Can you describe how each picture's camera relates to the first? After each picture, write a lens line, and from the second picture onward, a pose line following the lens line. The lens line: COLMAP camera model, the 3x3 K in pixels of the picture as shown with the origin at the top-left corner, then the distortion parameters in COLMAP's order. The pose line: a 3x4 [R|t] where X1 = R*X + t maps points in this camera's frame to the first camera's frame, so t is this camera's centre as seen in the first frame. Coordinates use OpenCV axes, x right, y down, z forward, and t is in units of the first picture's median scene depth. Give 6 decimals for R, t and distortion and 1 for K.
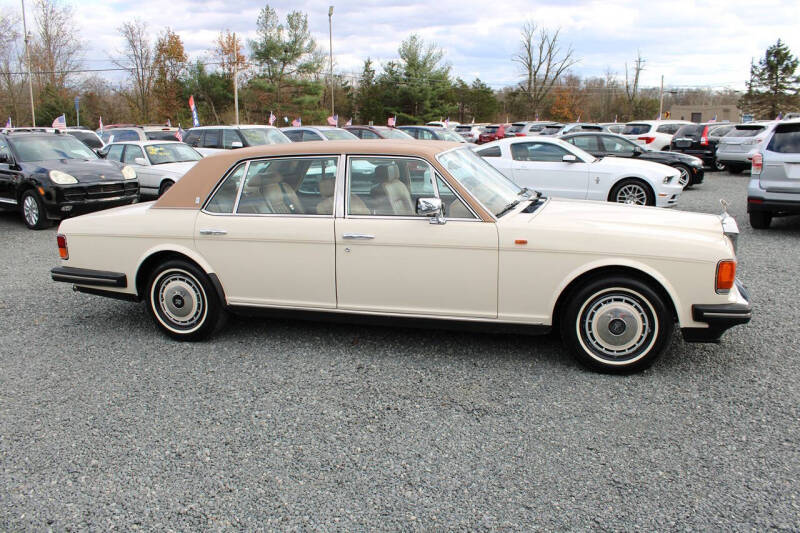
lens RADIAL K [[668.8, 0, 415.3], [0, 668.8, 253.8], [0, 0, 1]] dist [-0.157620, 0.141383]
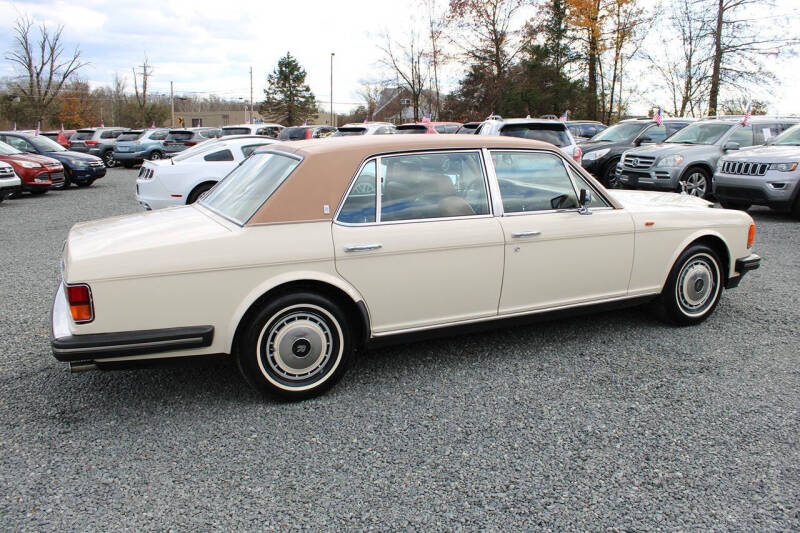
lens RADIAL K [[668.8, 0, 404.7], [0, 668.8, 260.1], [0, 0, 1]] dist [-0.157620, 0.141383]
pose [[0.750800, -0.115617, 0.650332, -0.195683], [0.116145, 0.992330, 0.042330, -0.011449], [-0.650238, 0.043751, 0.758470, 0.092104]]
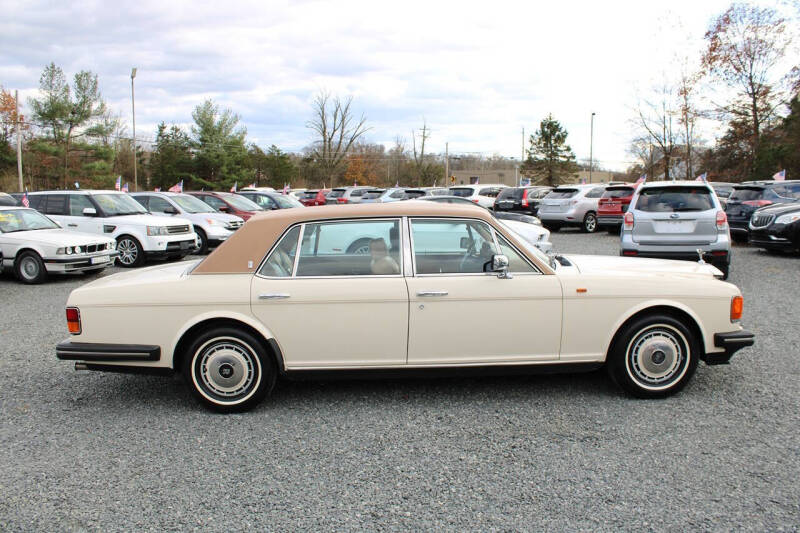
lens RADIAL K [[668.8, 0, 412.4], [0, 668.8, 252.4], [0, 0, 1]] dist [-0.157620, 0.141383]
pose [[0.950134, -0.026126, 0.310746, -0.103670], [0.056763, 0.994327, -0.089959, 0.000709], [-0.306633, 0.103112, 0.946226, -0.000574]]
